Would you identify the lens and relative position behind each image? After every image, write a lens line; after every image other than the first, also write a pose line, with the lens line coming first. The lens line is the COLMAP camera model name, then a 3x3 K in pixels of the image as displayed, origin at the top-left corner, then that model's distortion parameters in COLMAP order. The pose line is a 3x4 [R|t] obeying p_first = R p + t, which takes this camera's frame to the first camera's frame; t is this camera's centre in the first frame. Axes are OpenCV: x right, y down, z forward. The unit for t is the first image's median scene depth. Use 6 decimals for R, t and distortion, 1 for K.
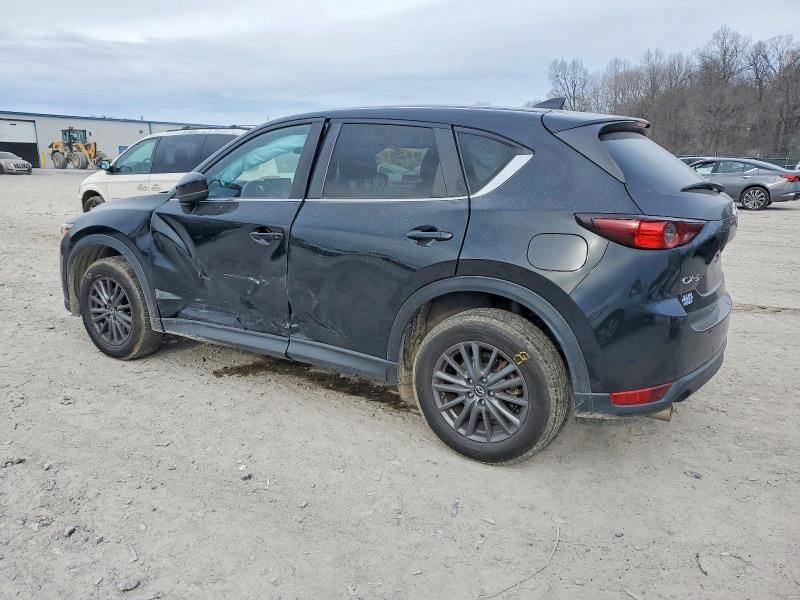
lens RADIAL K [[615.5, 0, 400.0], [0, 615.5, 300.0], [0, 0, 1]] dist [0.023073, -0.000496]
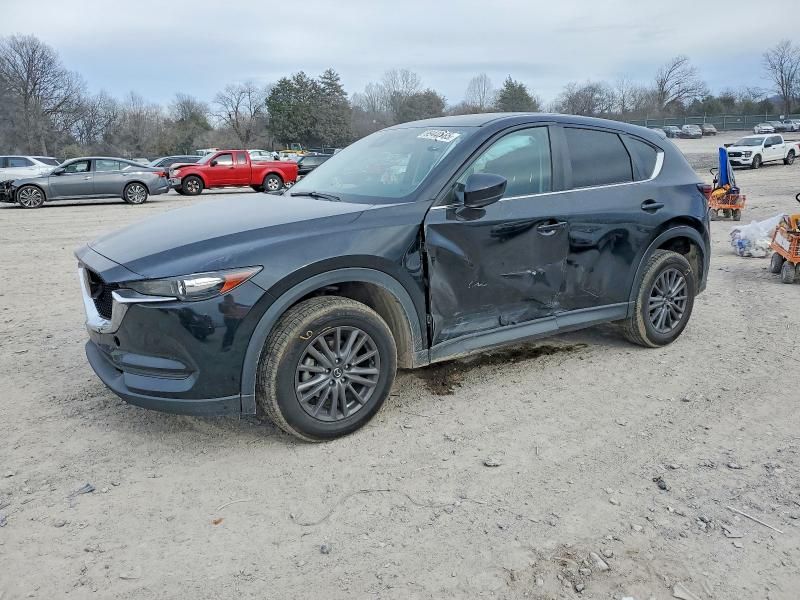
lens RADIAL K [[615.5, 0, 400.0], [0, 615.5, 300.0], [0, 0, 1]] dist [0.023073, -0.000496]
pose [[0.403678, -0.215329, 0.889201, -0.776451], [0.212641, 0.967375, 0.137726, -0.108772], [-0.889847, 0.133484, 0.436296, 0.449284]]
